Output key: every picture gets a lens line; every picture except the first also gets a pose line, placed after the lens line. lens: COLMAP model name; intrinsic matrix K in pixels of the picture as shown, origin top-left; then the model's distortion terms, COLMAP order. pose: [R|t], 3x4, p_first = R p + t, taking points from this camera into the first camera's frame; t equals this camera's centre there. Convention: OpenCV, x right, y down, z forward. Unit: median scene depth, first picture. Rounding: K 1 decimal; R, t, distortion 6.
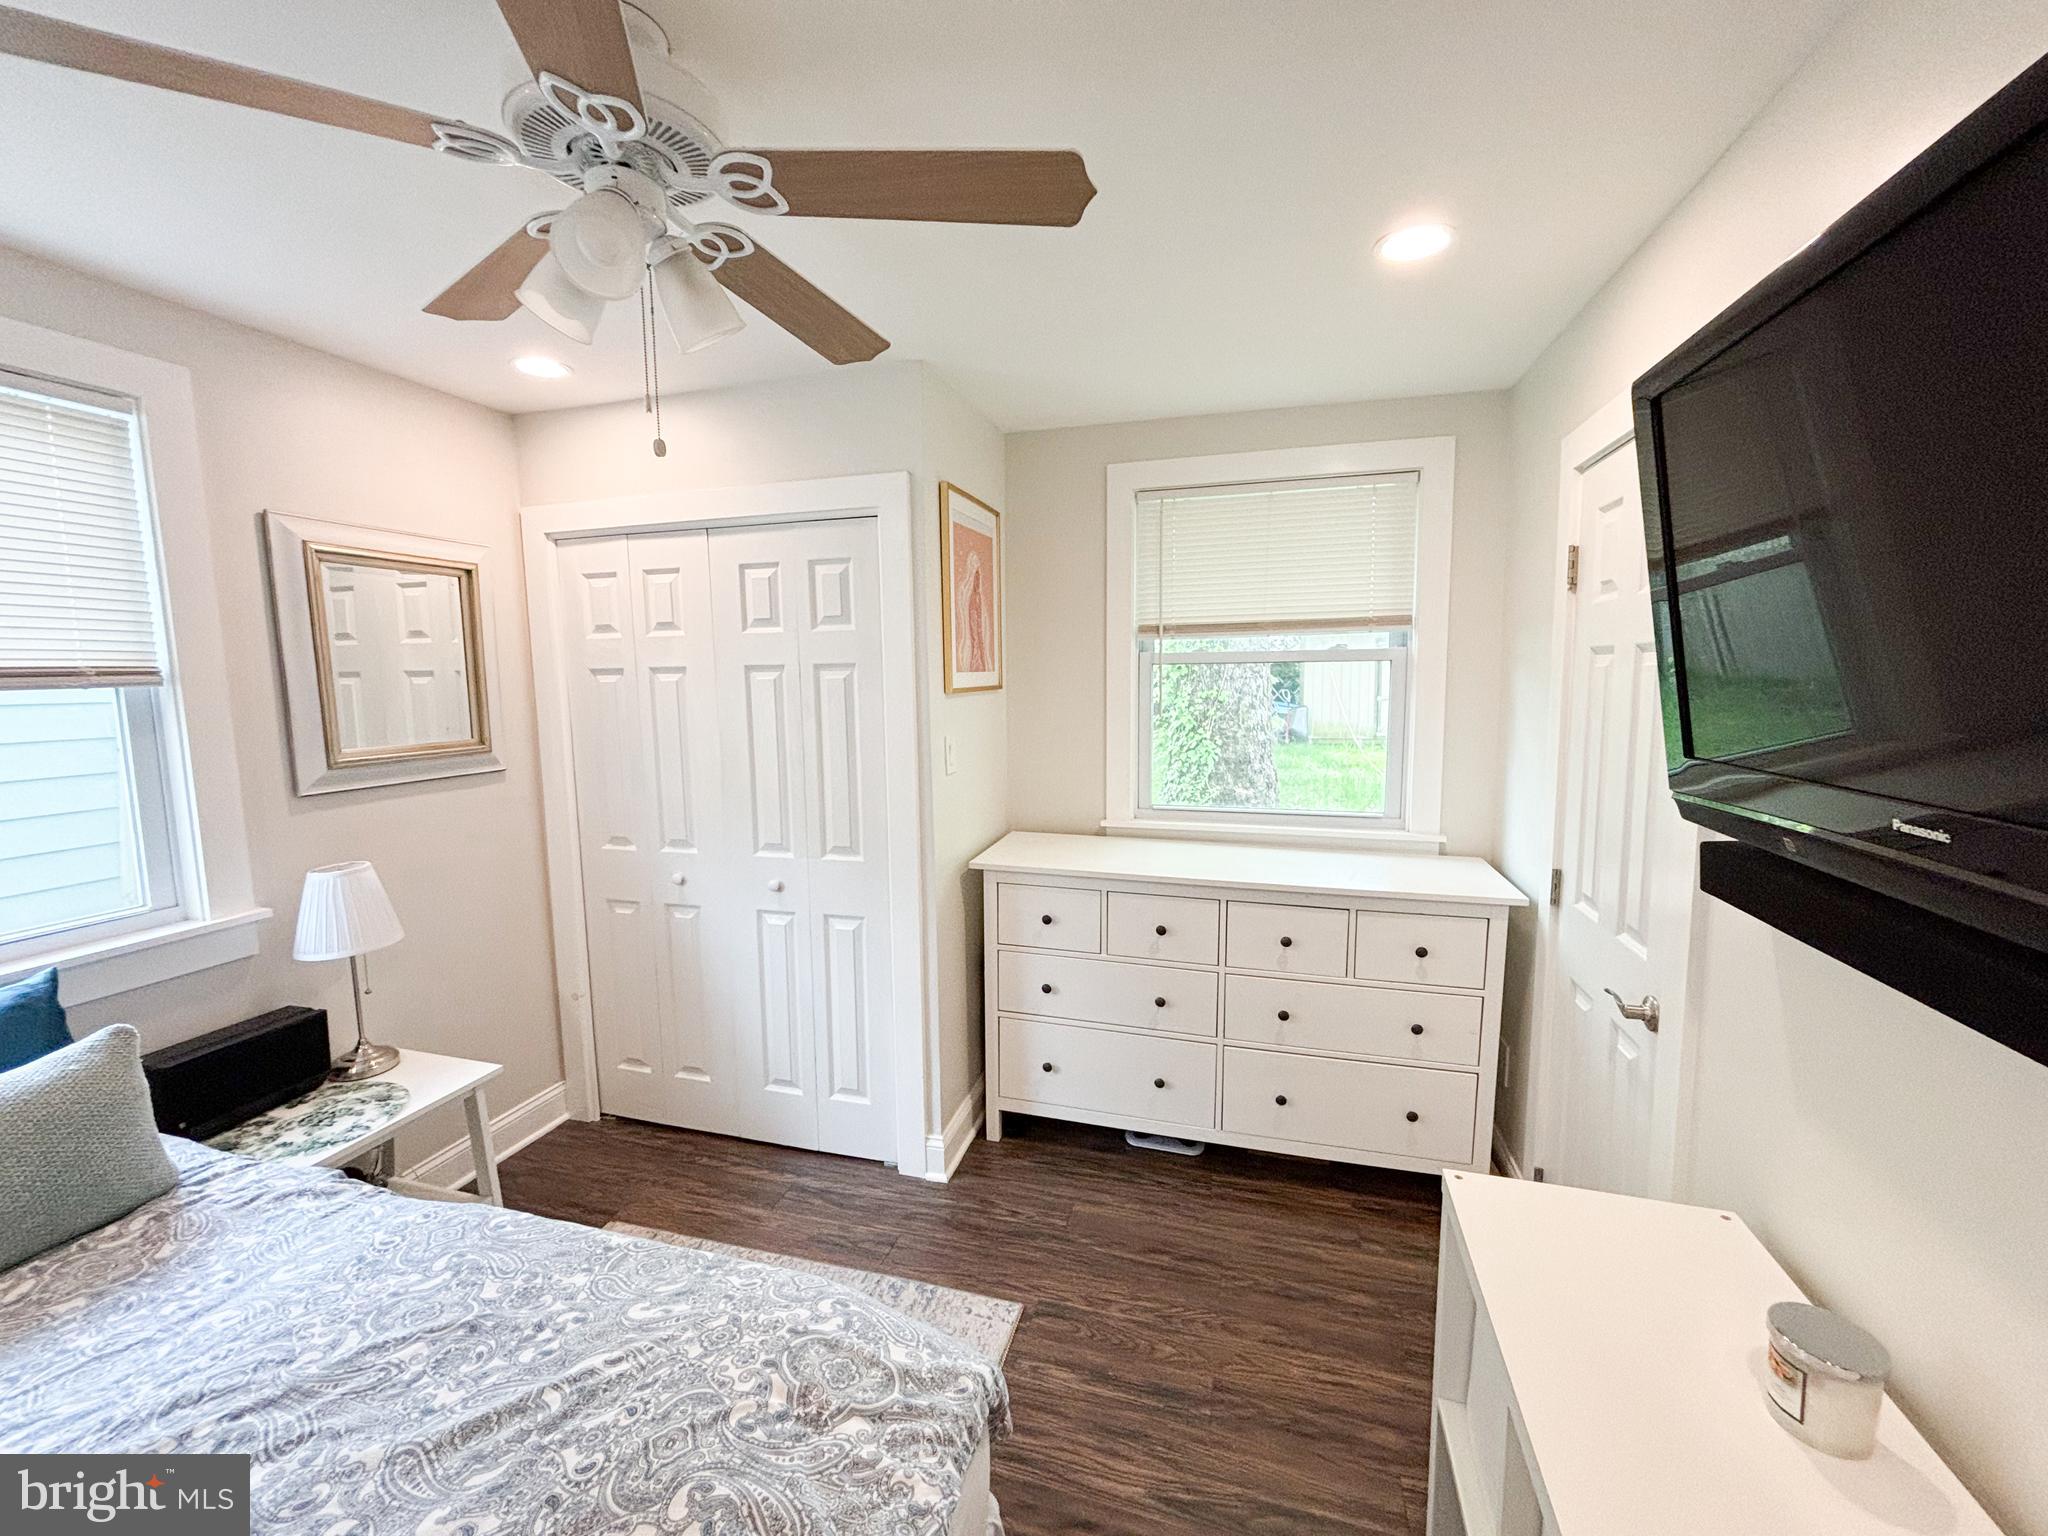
lens RADIAL K [[823.2, 0, 1019.9], [0, 823.2, 764.8], [0, 0, 1]] dist [-0.003497, 0.001551]
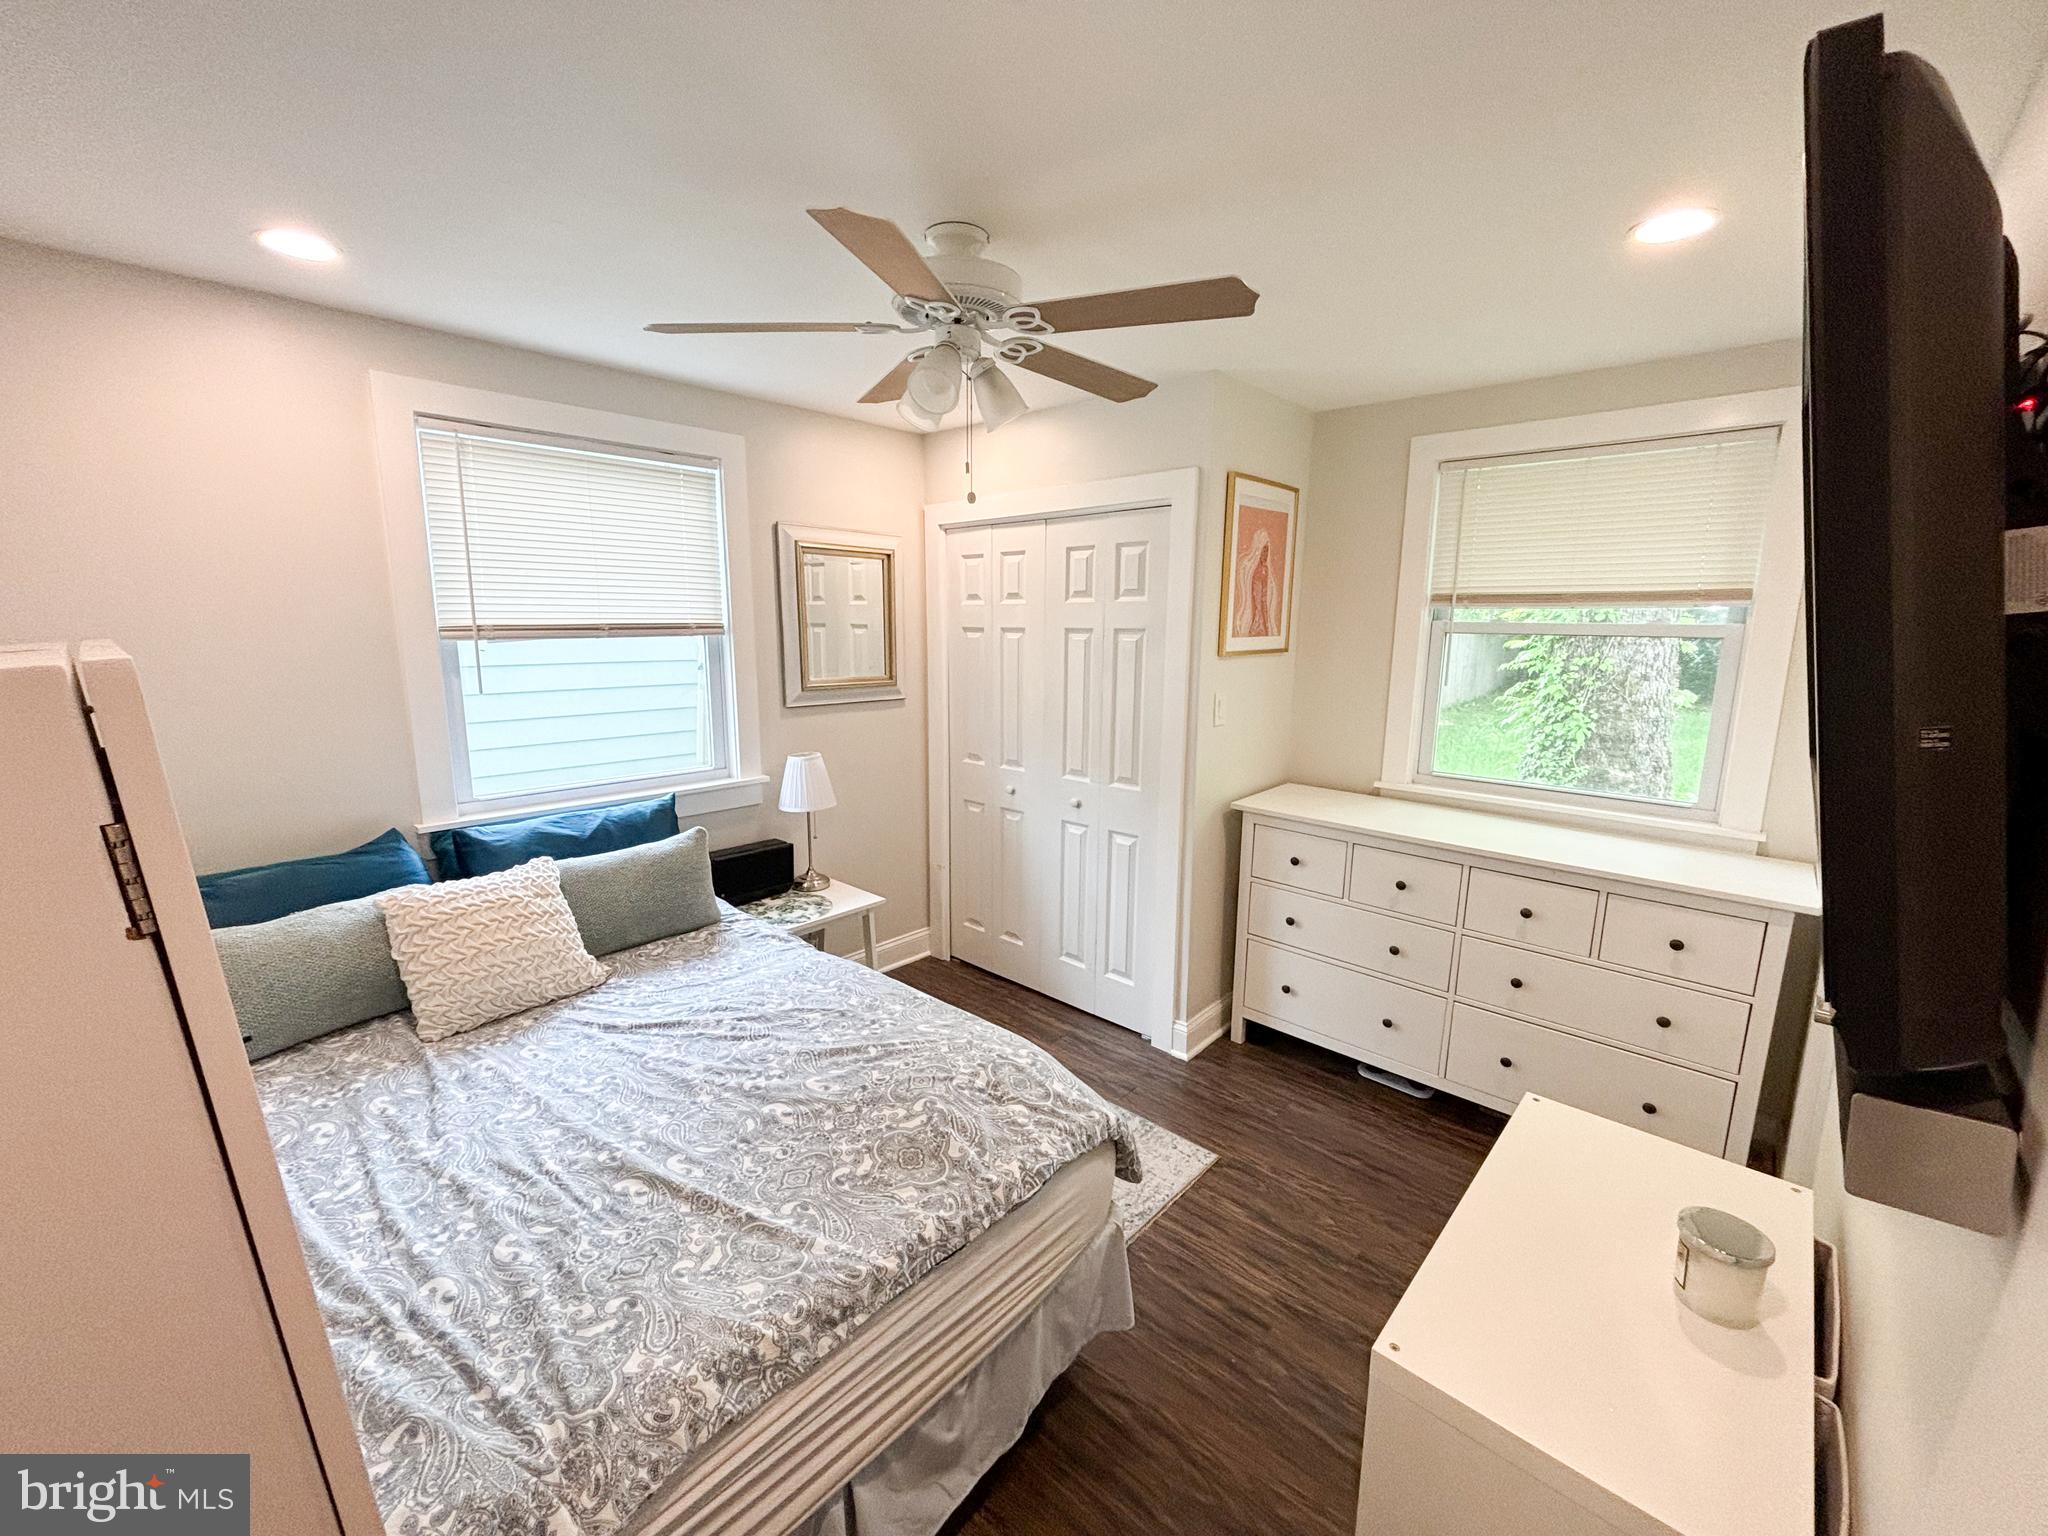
lens RADIAL K [[823.2, 0, 1021.2], [0, 823.2, 767.1], [0, 0, 1]] dist [-0.003497, 0.001551]
pose [[0.896484, 0.097992, -0.432104, 0.190943], [-0.068960, 0.994211, 0.082394, -0.007210], [0.437677, -0.044067, 0.898052, -0.194112]]
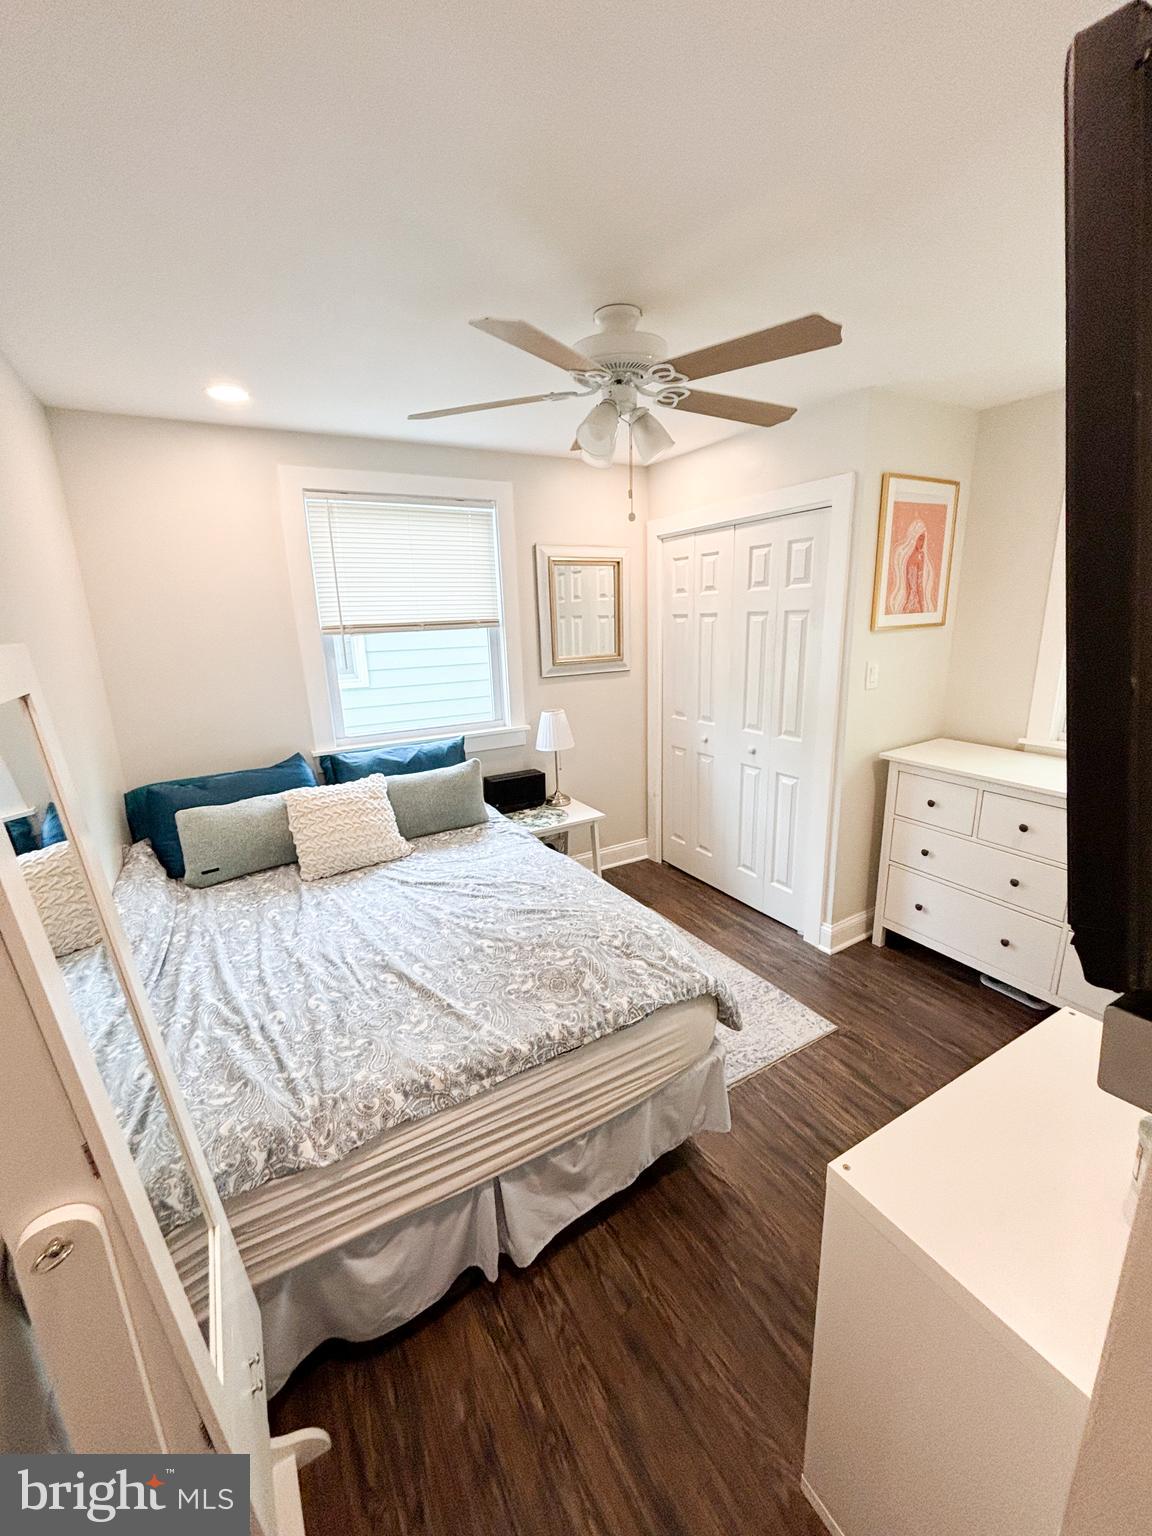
lens RADIAL K [[617.4, 0, 581.1], [0, 617.4, 768.3], [0, 0, 1]] dist [-0.003497, 0.001551]
pose [[0.727230, 0.160629, -0.667334, 0.317306], [-0.056252, 0.982909, 0.175288, -0.014677], [0.684085, -0.089936, 0.723836, -0.139757]]
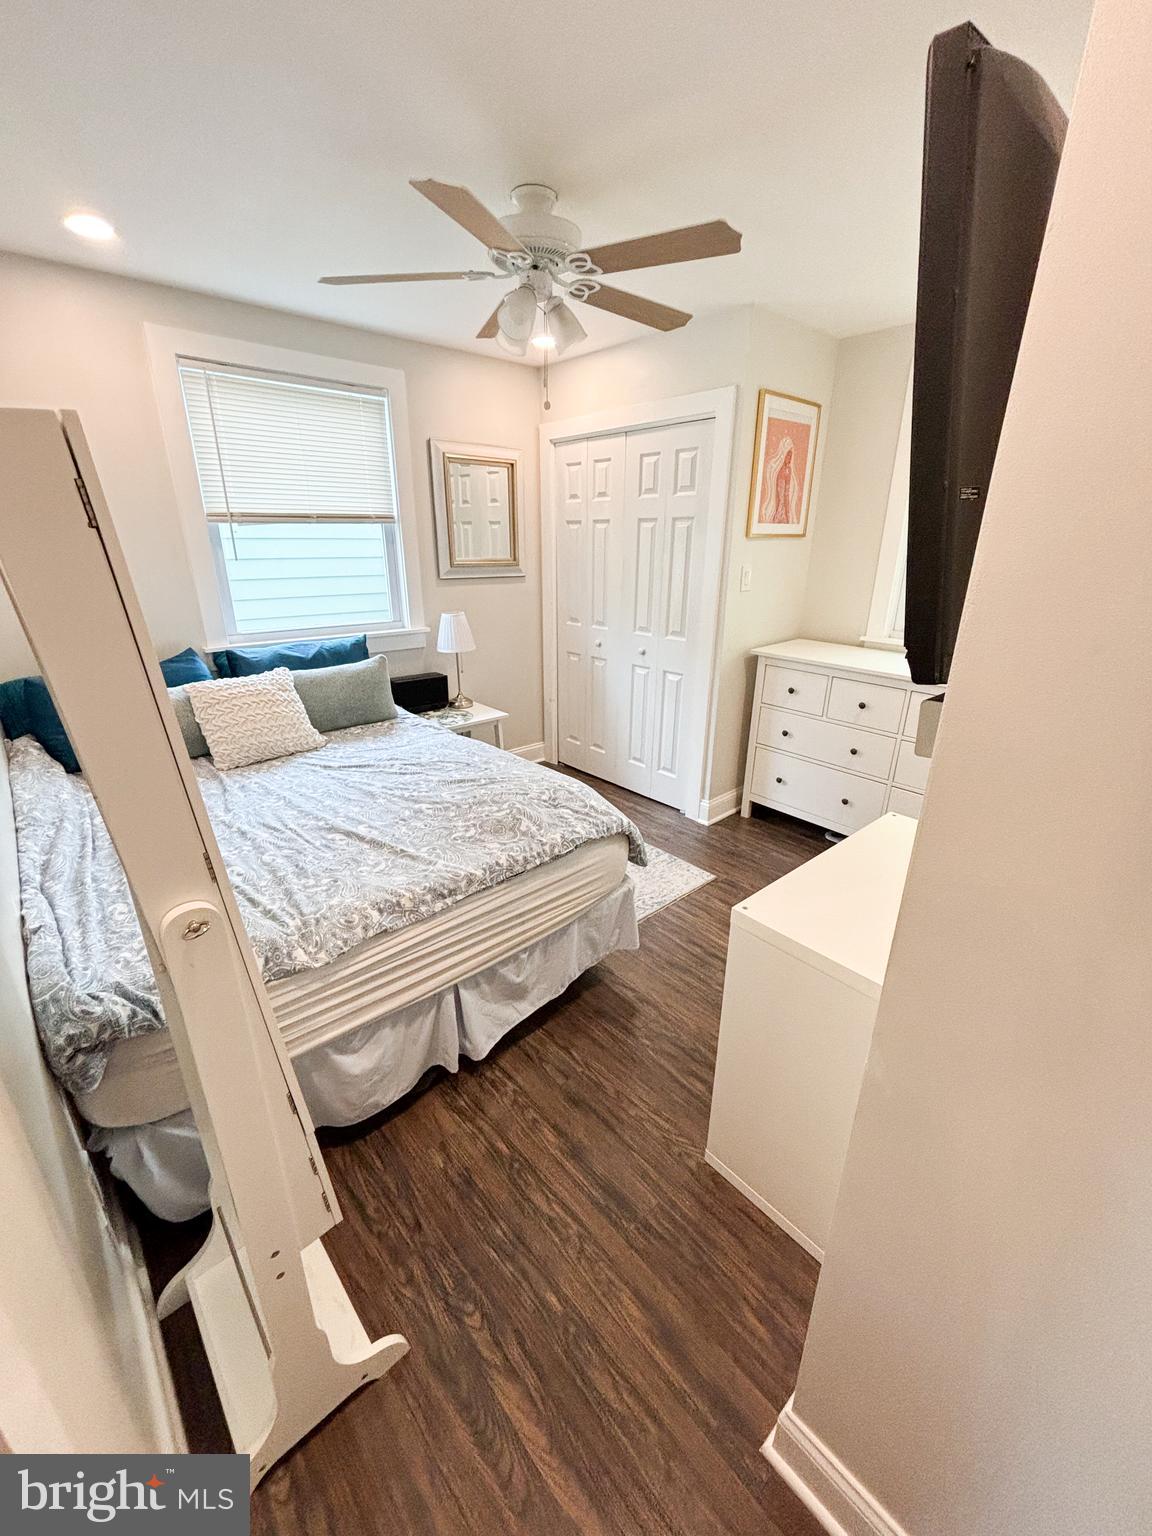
lens RADIAL K [[617.4, 0, 580.1], [0, 617.4, 766.9], [0, 0, 1]] dist [-0.003497, 0.001551]
pose [[0.849617, 0.201453, -0.487410, 0.334108], [-0.076550, 0.961491, 0.263960, 0.053678], [0.521816, -0.186953, 0.832320, -0.267673]]
